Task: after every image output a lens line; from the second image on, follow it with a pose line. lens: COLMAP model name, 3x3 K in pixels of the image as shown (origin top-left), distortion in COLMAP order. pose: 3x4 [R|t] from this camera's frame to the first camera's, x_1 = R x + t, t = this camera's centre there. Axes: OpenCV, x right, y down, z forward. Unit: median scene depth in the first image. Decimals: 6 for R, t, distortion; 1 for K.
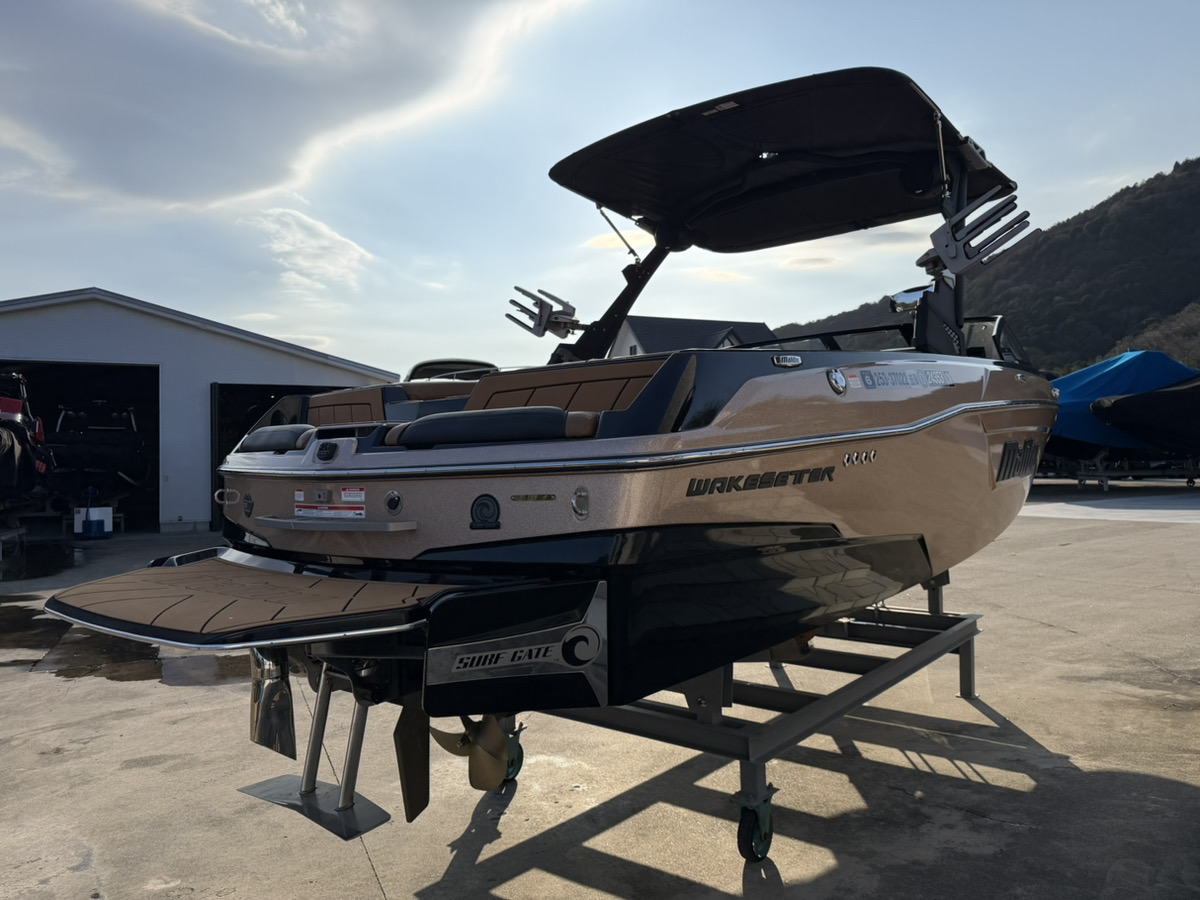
lens RADIAL K [[834.0, 0, 602.2], [0, 834.0, 449.0], [0, 0, 1]] dist [0.013221, -0.018701]
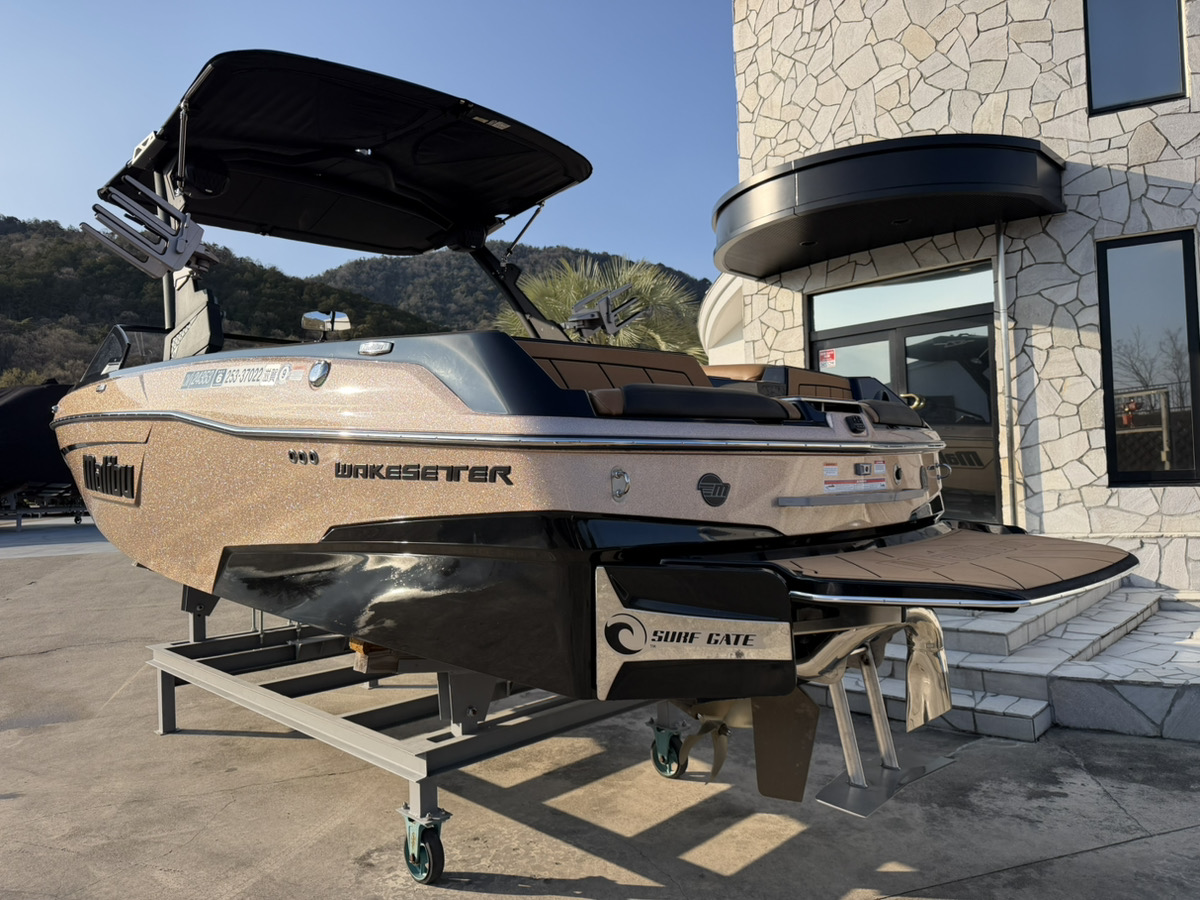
lens RADIAL K [[834.5, 0, 595.9], [0, 834.5, 458.5], [0, 0, 1]] dist [0.001351, -0.002450]
pose [[0.108065, 0.039892, 0.993343, -0.922619], [0.008424, 0.999122, -0.041040, 0.056138], [-0.994108, 0.012803, 0.107634, 0.825119]]
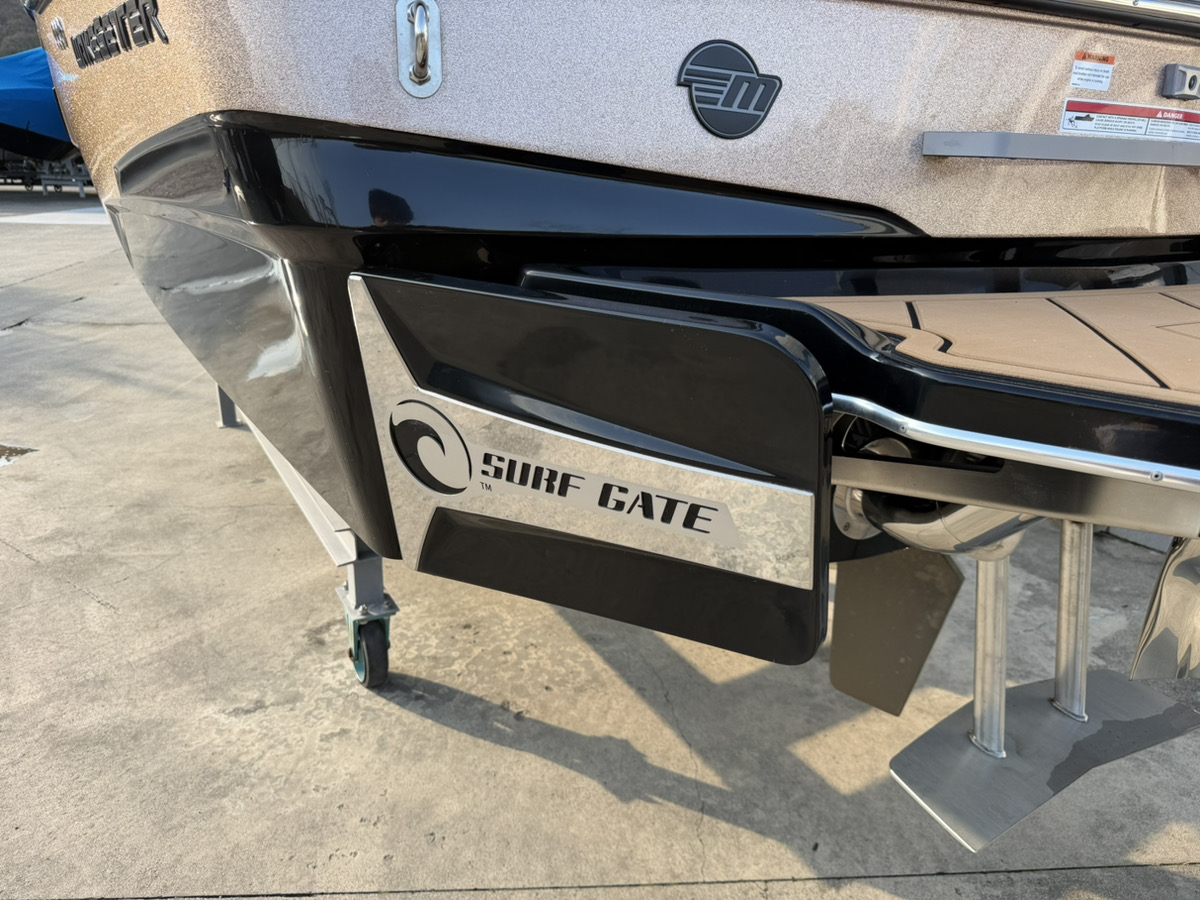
lens RADIAL K [[834.0, 0, 602.2], [0, 834.0, 449.0], [0, 0, 1]] dist [0.013221, -0.018701]
pose [[0.356002, -0.262503, 0.896858, -0.565611], [-0.047065, 0.953481, 0.297758, 0.079386], [-0.933299, -0.148213, 0.327086, 0.750572]]
